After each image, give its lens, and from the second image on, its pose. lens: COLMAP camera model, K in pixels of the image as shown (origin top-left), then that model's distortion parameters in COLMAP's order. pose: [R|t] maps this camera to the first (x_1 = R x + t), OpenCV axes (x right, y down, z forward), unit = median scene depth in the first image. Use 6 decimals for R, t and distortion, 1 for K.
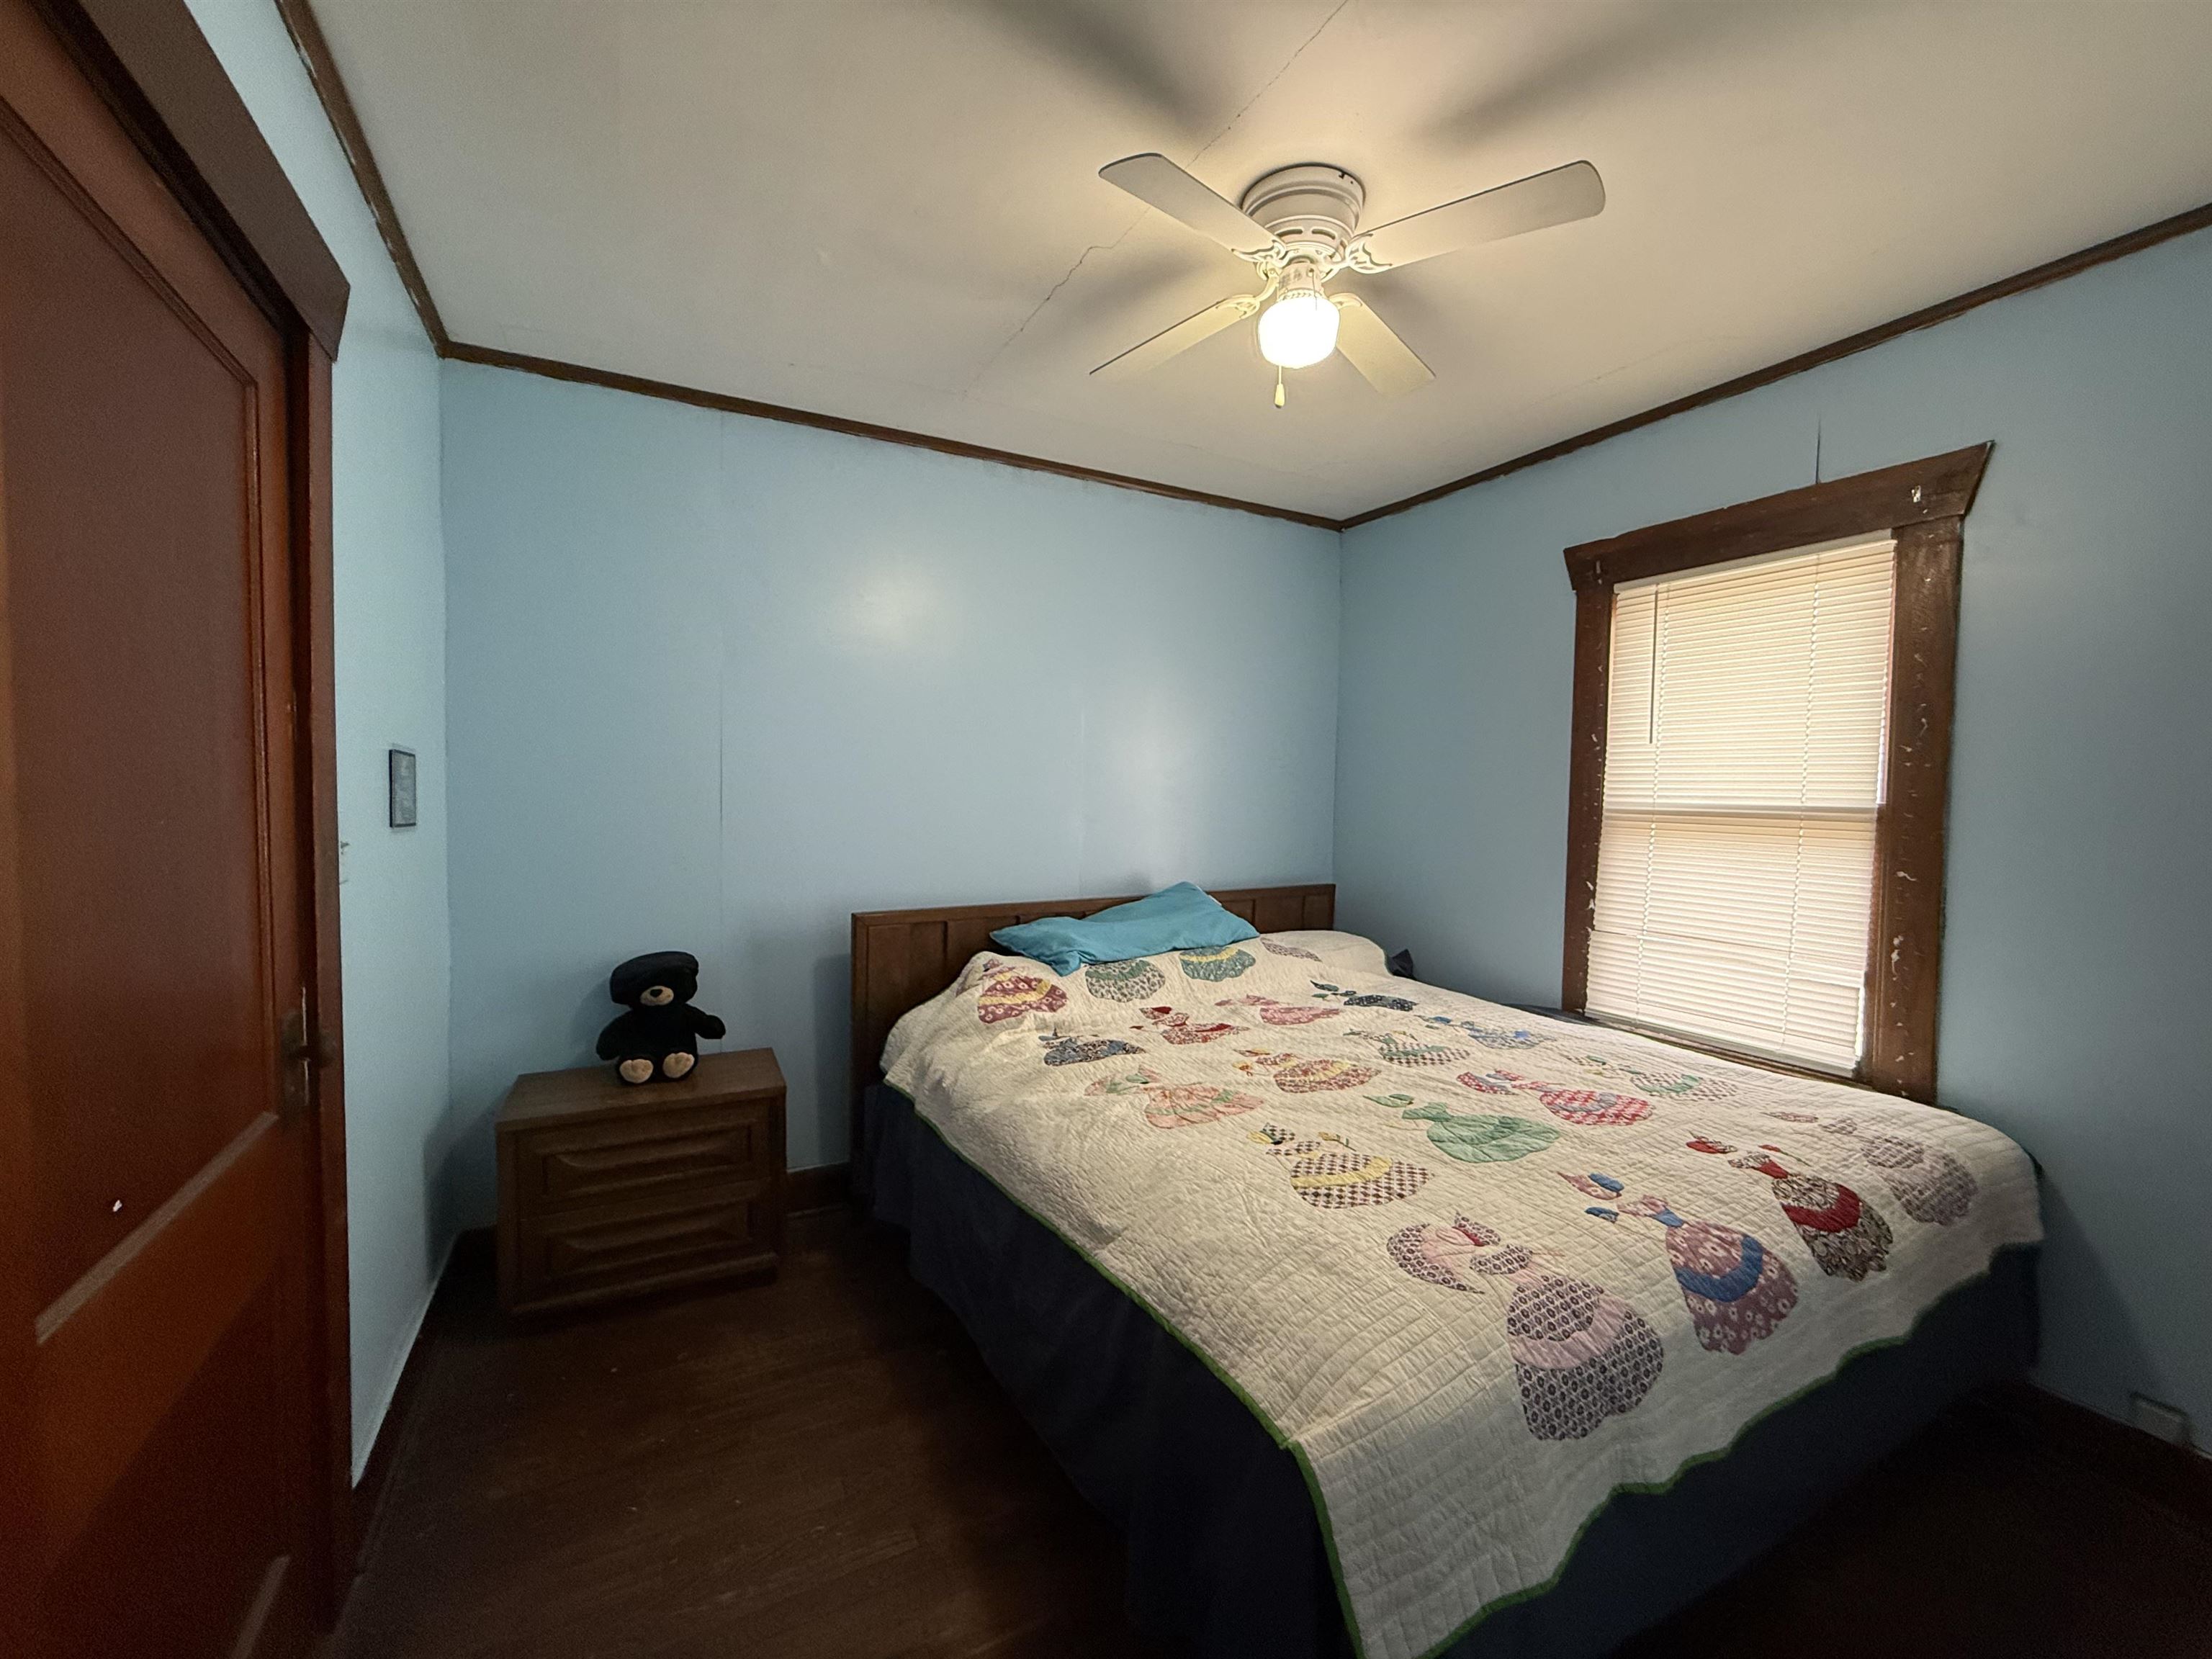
lens RADIAL K [[883.3, 0, 1101.8], [0, 883.3, 829.2], [0, 0, 1]] dist [-0.001596, 0.000906]
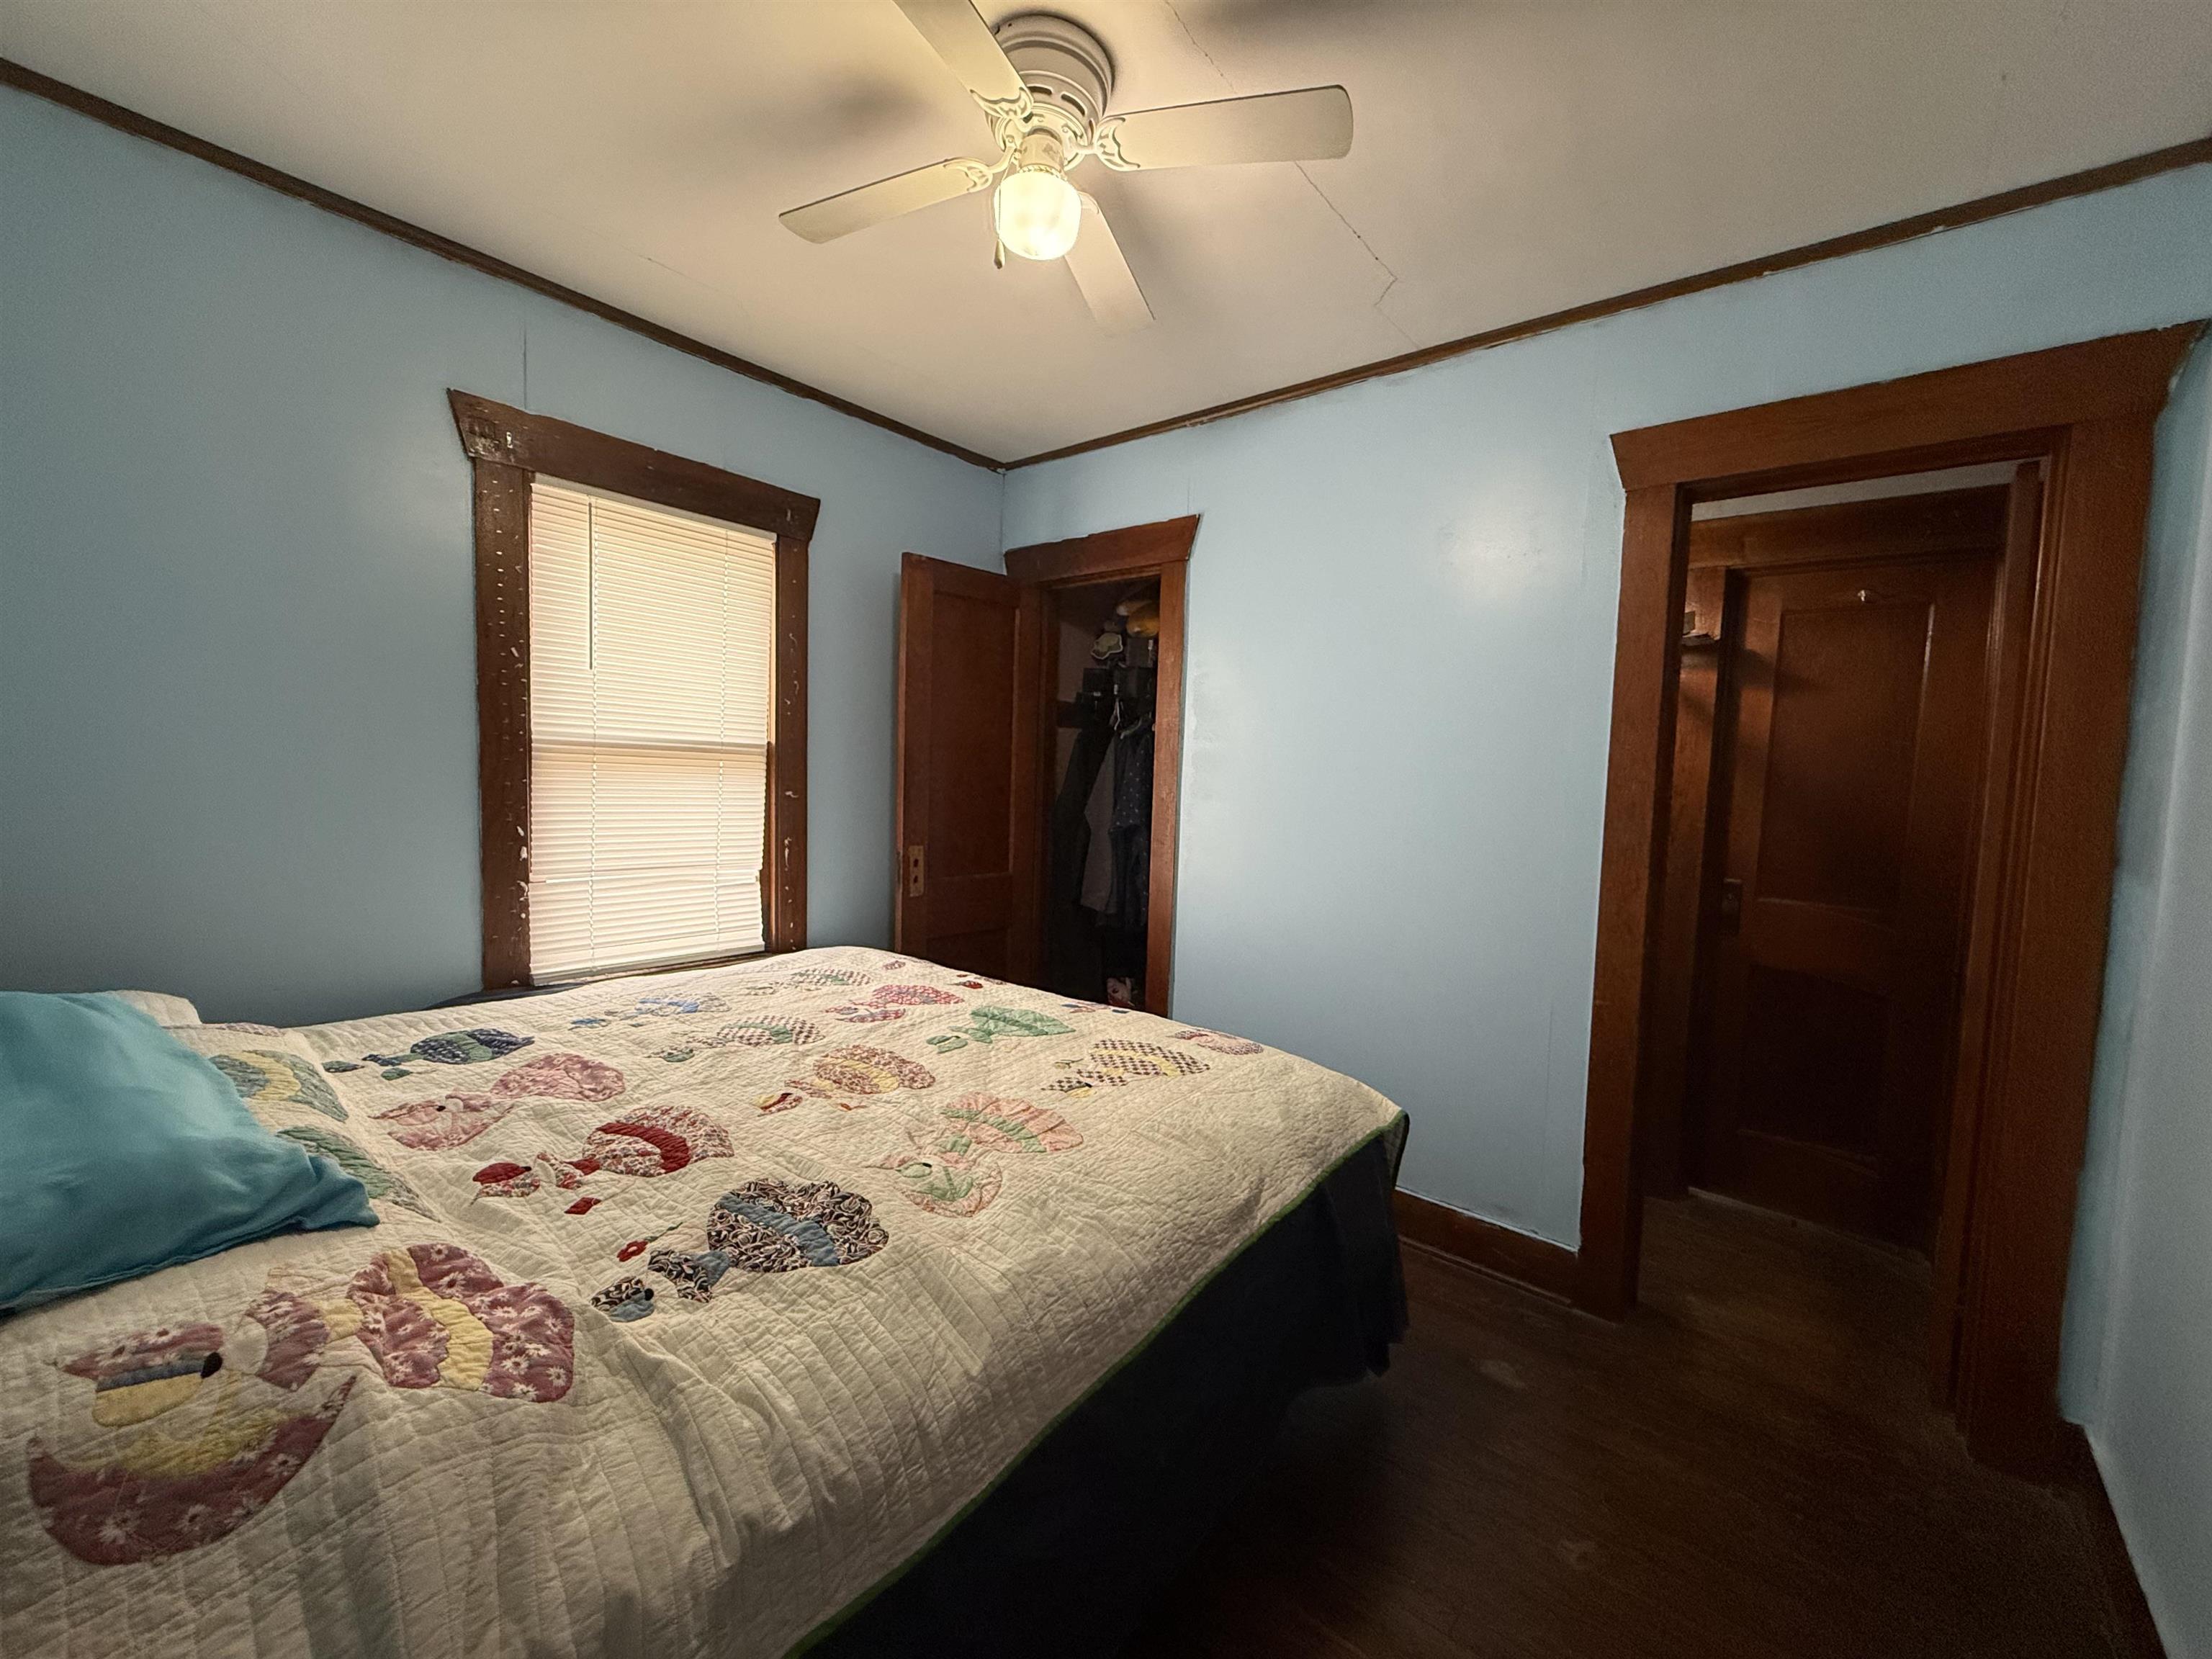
lens RADIAL K [[883.3, 0, 1102.2], [0, 883.3, 831.0], [0, 0, 1]] dist [-0.001596, 0.000906]
pose [[-0.375529, -0.089970, 0.922433, -0.550611], [-0.003418, 0.995405, 0.095696, -0.023516], [-0.926804, 0.032784, -0.374111, 1.047480]]
